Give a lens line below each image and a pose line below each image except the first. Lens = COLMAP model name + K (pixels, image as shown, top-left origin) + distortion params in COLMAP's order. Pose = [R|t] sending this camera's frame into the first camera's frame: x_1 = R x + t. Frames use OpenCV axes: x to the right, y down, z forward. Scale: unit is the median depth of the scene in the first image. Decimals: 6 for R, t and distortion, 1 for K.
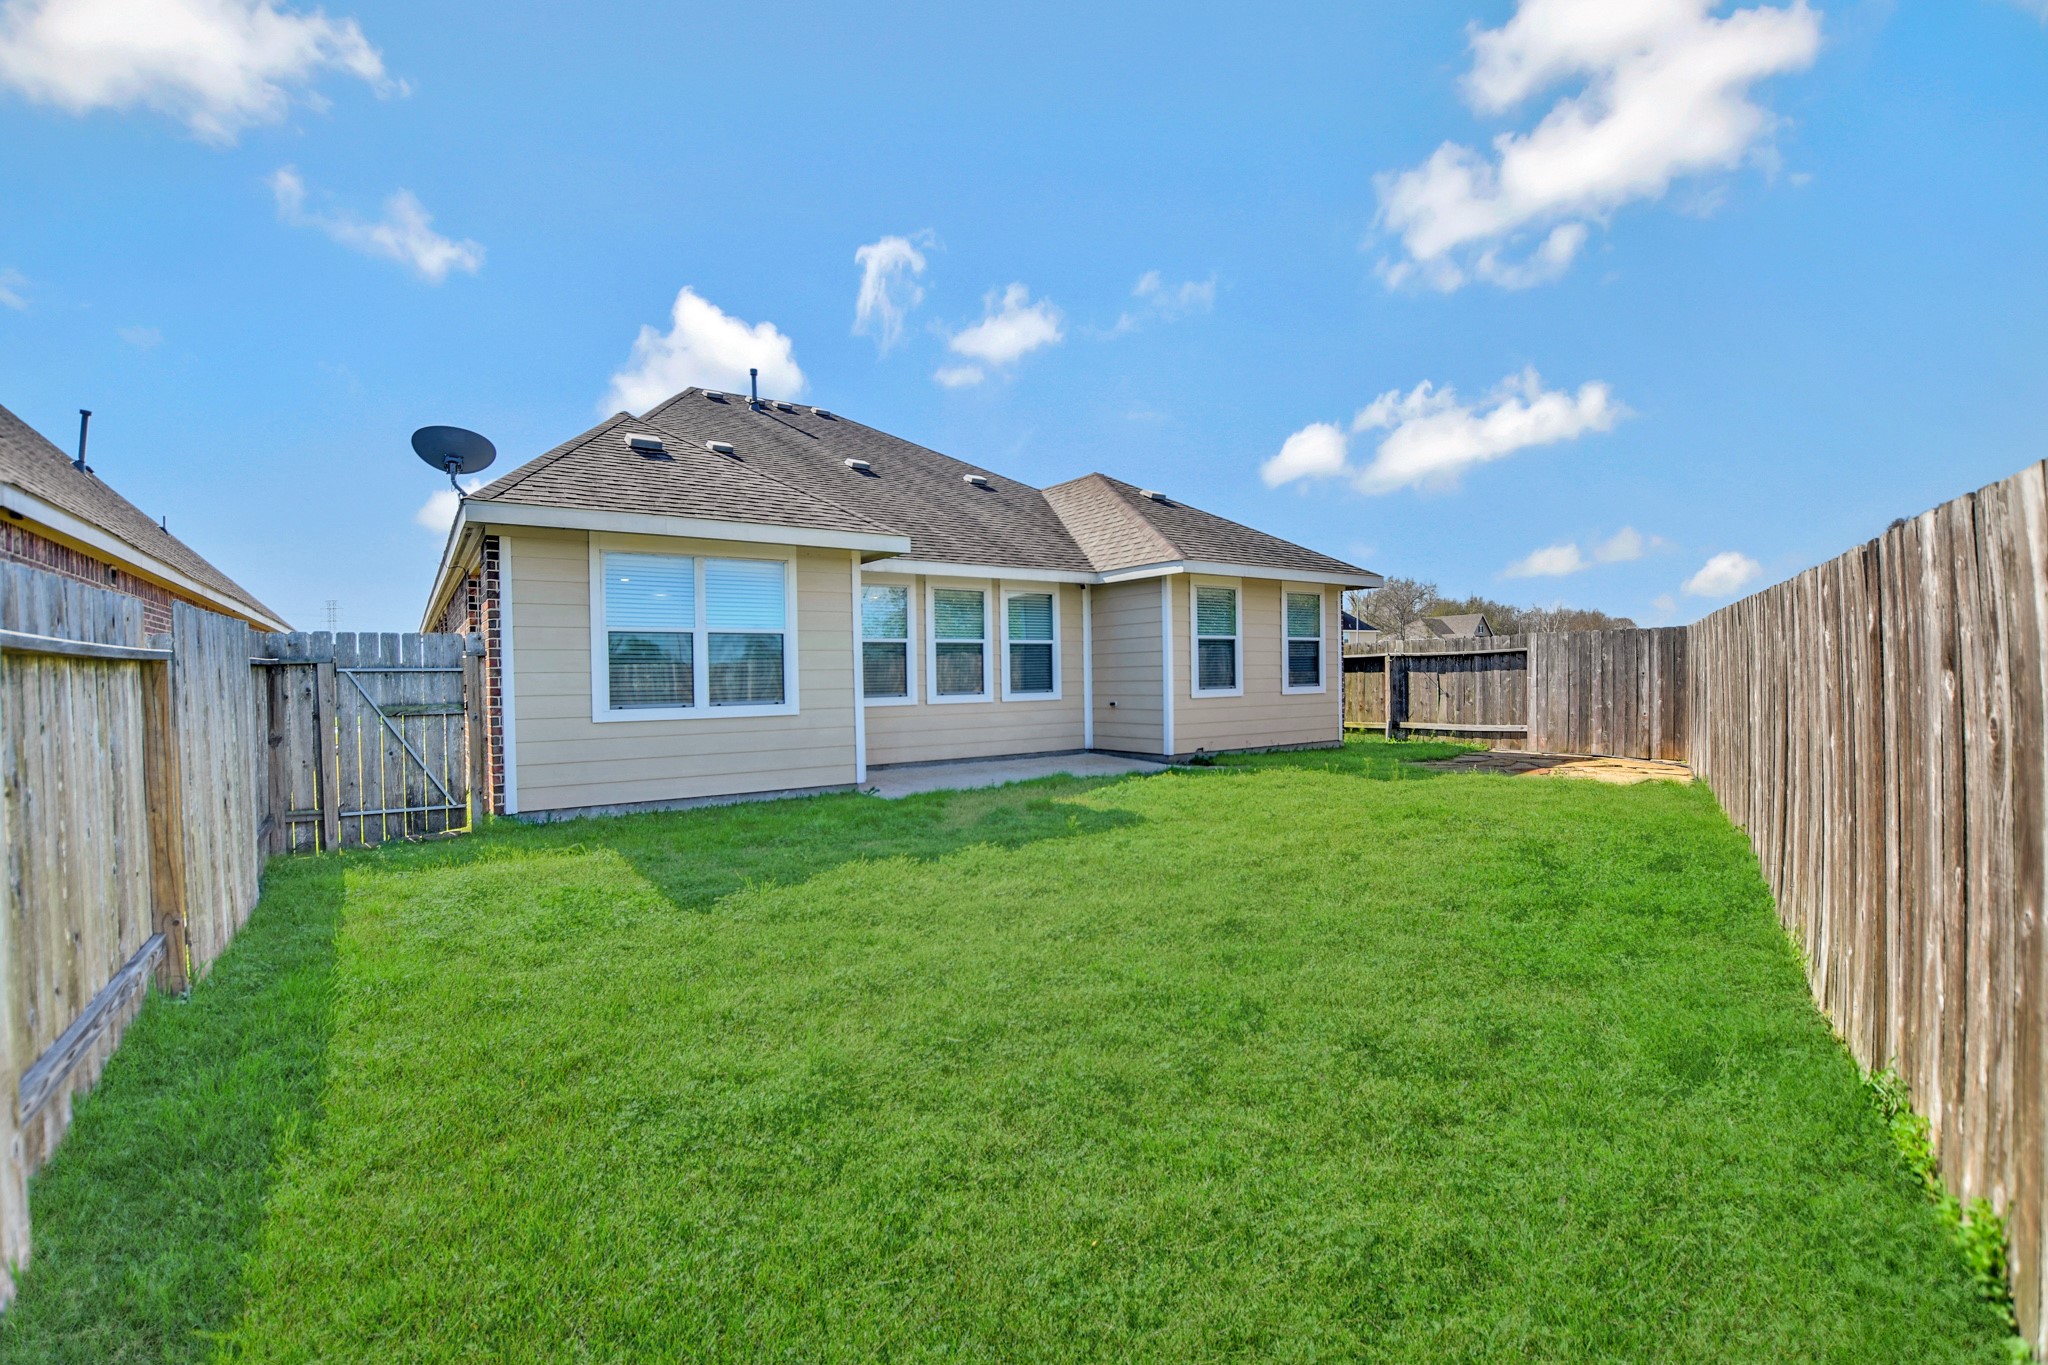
lens RADIAL K [[897.3, 0, 1027.1], [0, 897.3, 675.9], [0, 0, 1]] dist [-0.009318, -0.000138]
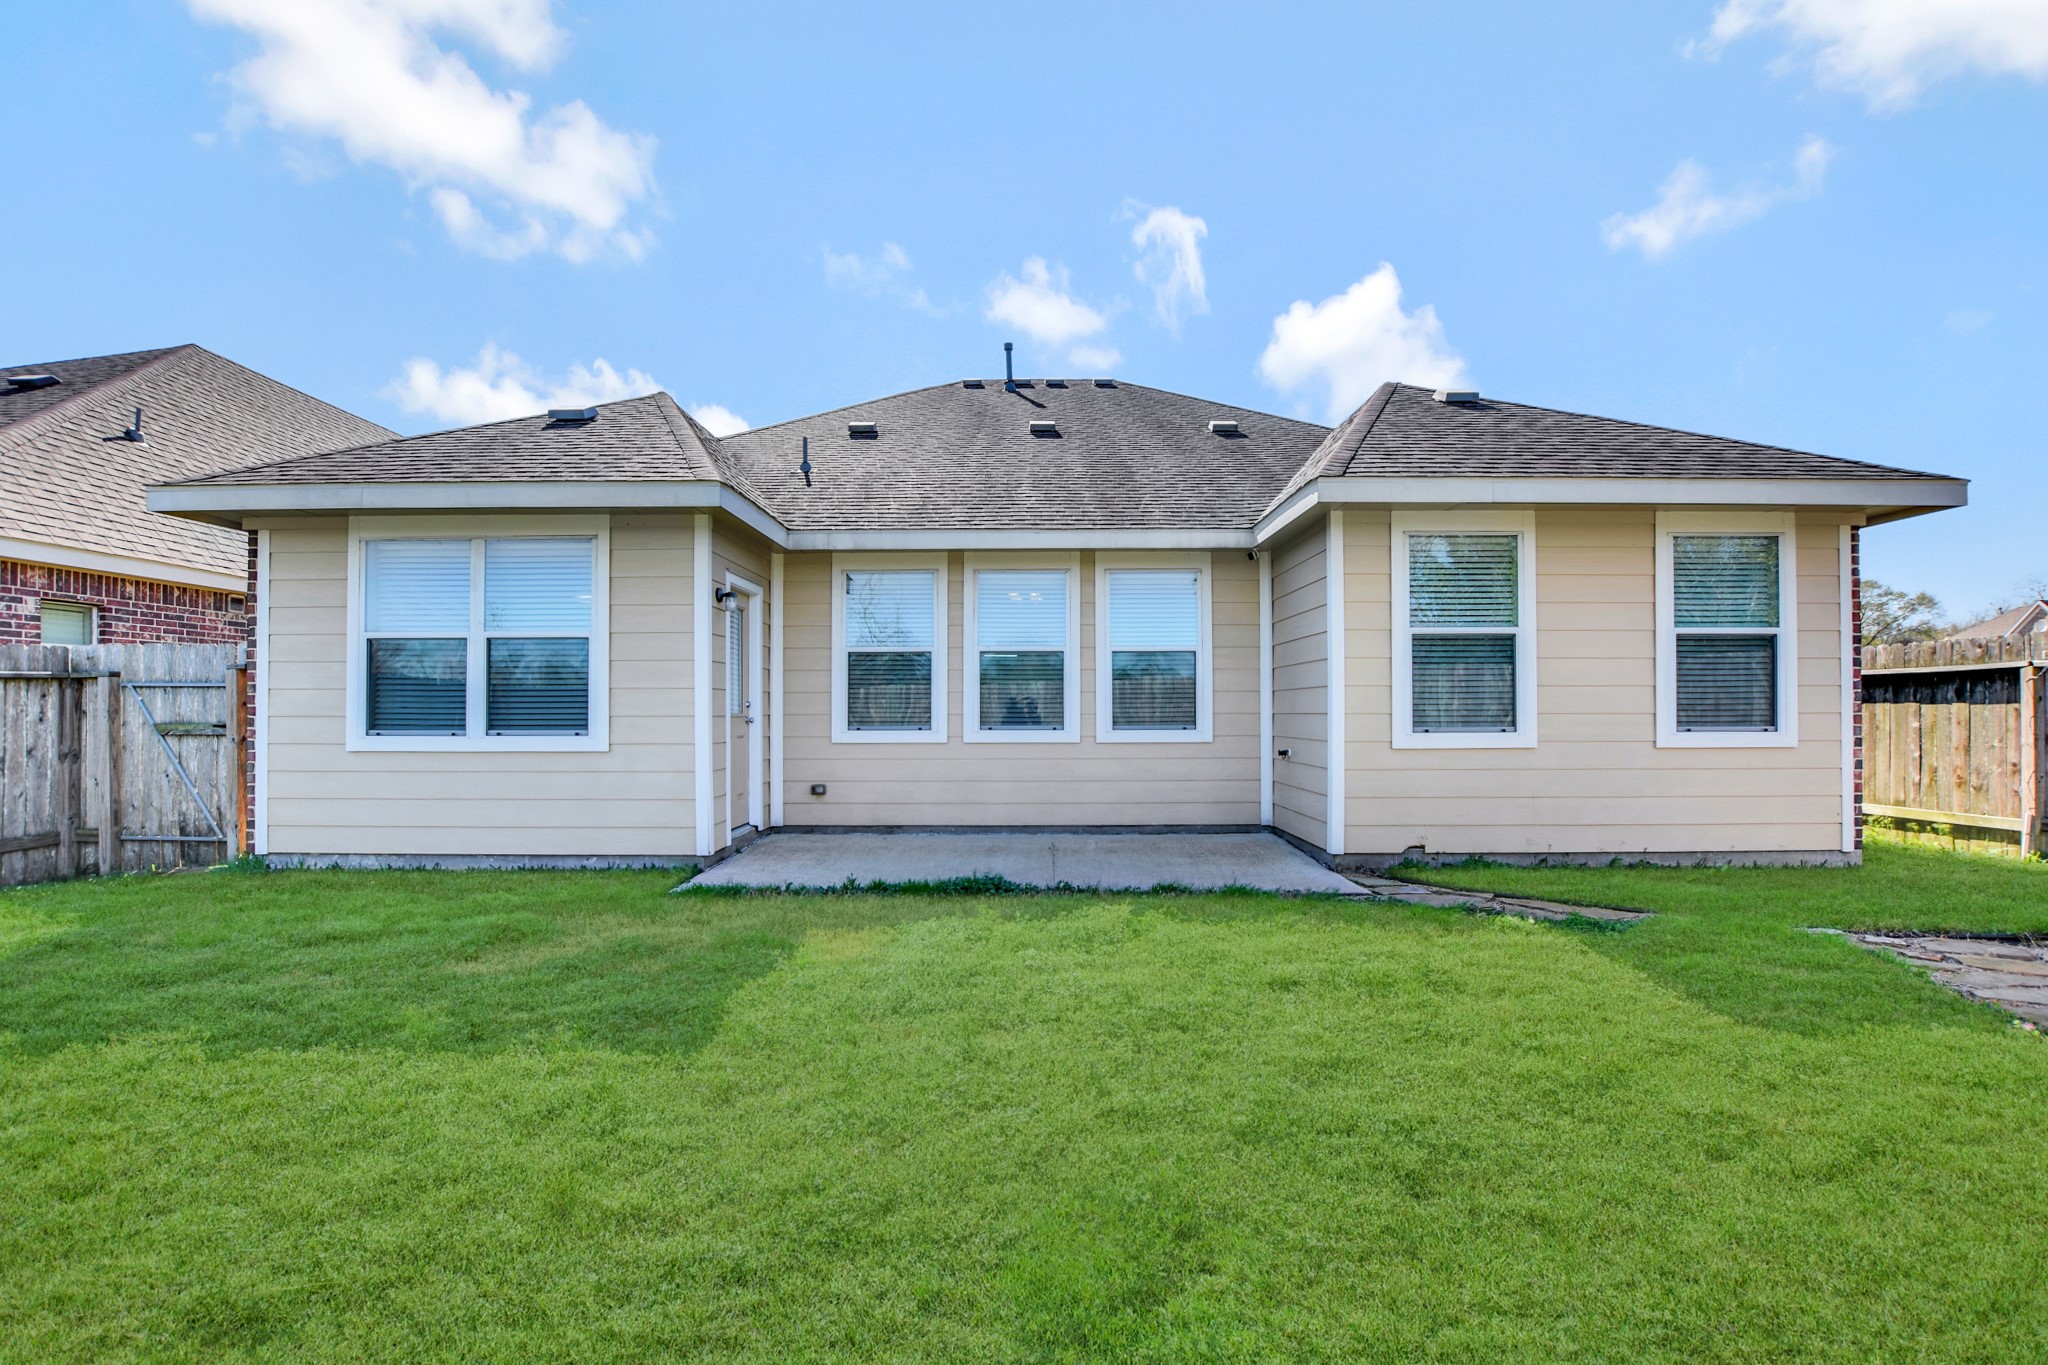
lens RADIAL K [[918.9, 0, 1024.0], [0, 918.9, 682.5], [0, 0, 1]] dist [-0.021378, -0.000187]
pose [[0.811814, -0.002299, -0.583912, 0.306333], [-0.010950, 0.999756, -0.019160, -0.000731], [0.583814, 0.021948, 0.811591, 0.421007]]
